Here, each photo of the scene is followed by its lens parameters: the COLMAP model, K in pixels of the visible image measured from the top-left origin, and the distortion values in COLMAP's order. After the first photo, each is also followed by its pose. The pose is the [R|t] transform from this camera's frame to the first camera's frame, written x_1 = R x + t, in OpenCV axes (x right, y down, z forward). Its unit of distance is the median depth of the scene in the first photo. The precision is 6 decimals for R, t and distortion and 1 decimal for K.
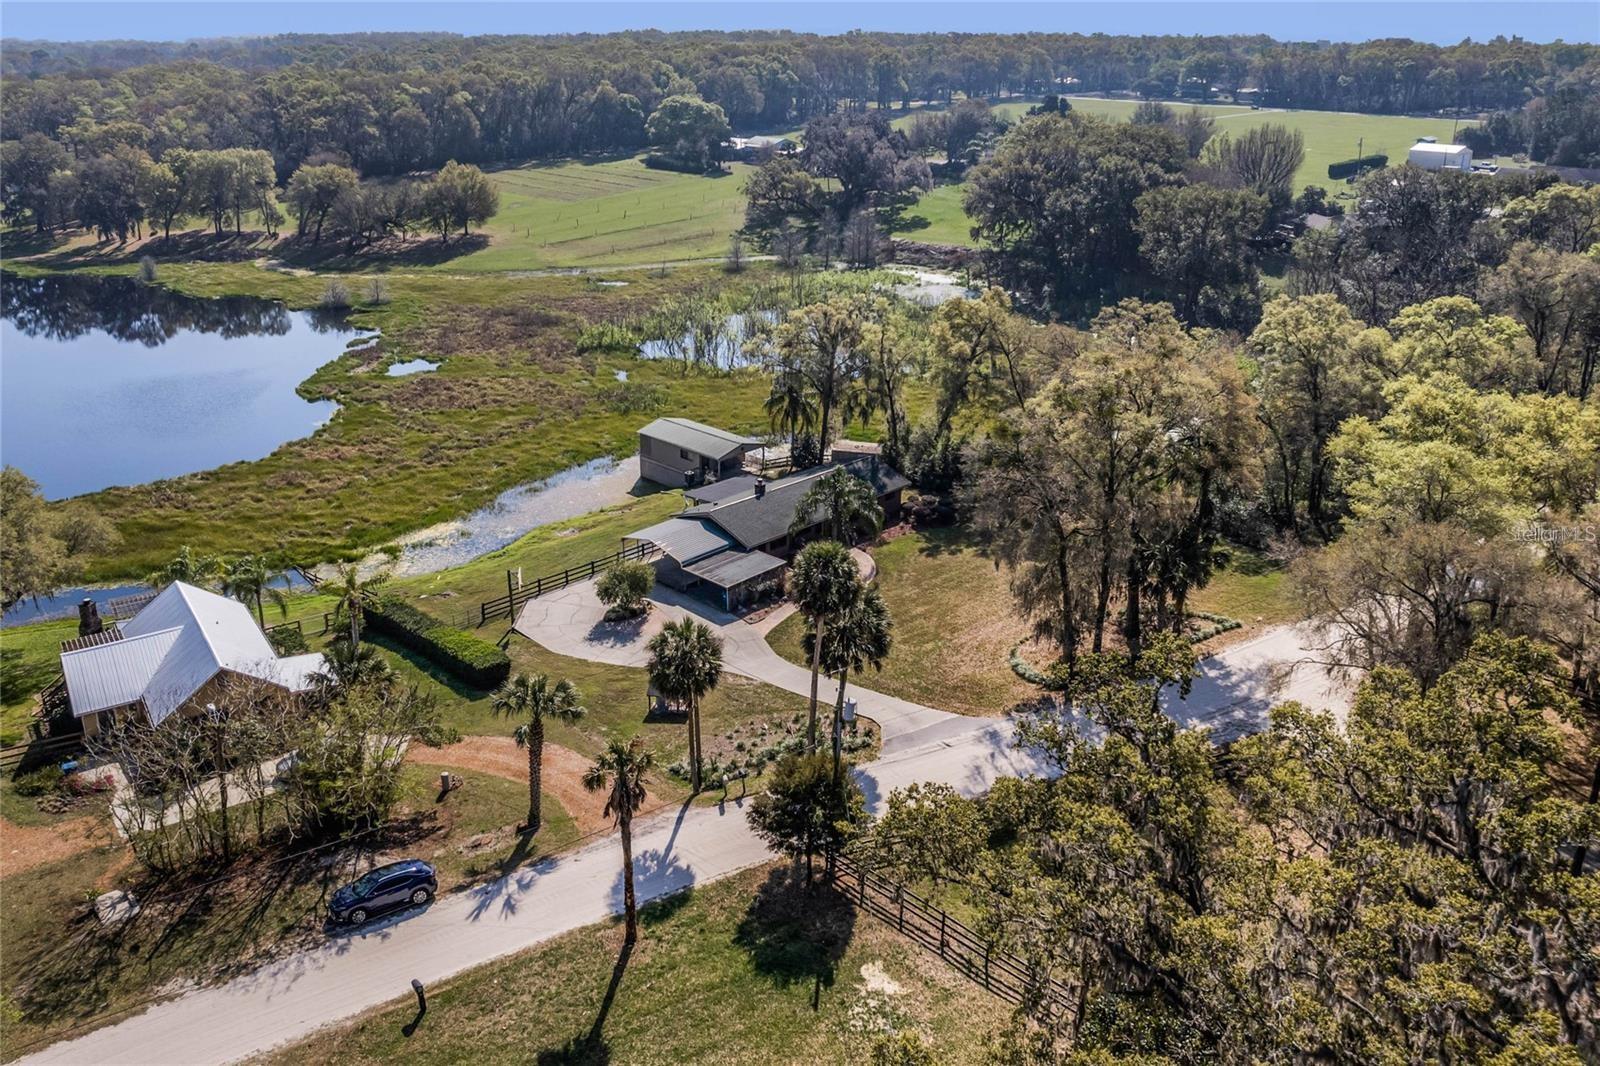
lens RADIAL K [[1214.5, 0, 797.1], [0, 1214.5, 522.3], [0, 0, 1]] dist [-0.067509, 0.000059]
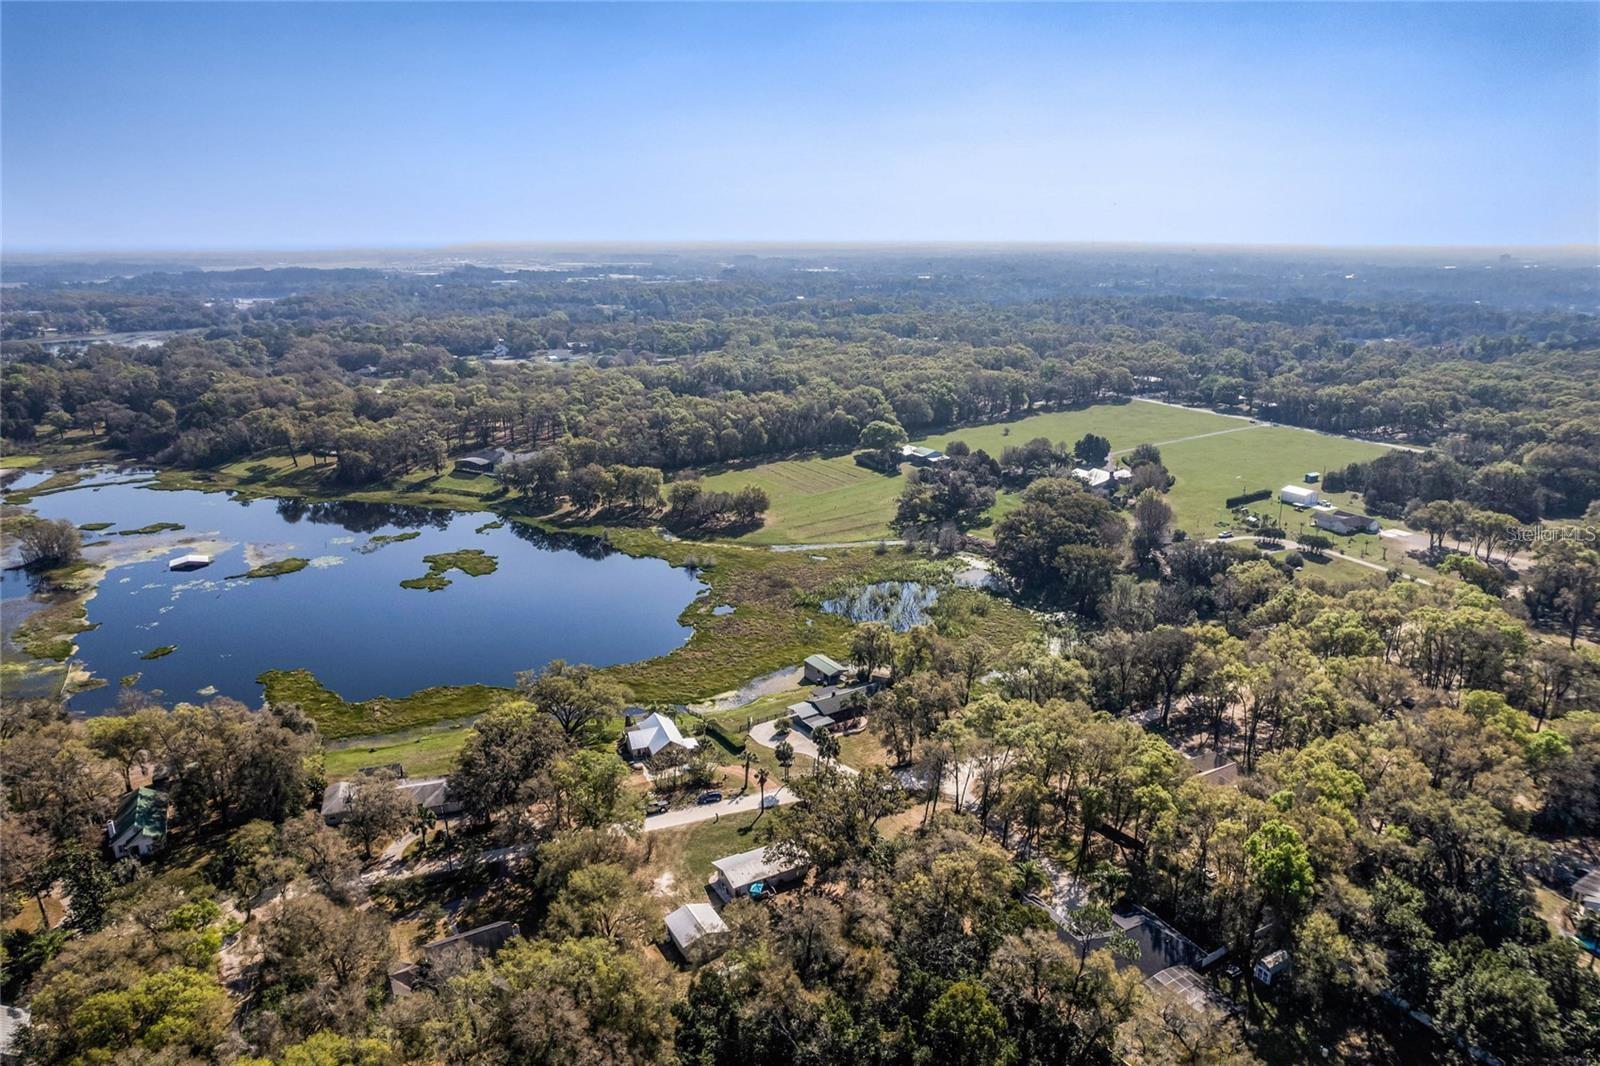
lens RADIAL K [[1128.5, 0, 796.6], [0, 1128.5, 539.4], [0, 0, 1]] dist [-0.068057, 0.022501]
pose [[0.970780, 0.060849, -0.232128, 0.420621], [-0.073136, 0.996320, -0.044691, -0.231289], [0.228554, 0.060362, 0.971658, -1.457719]]
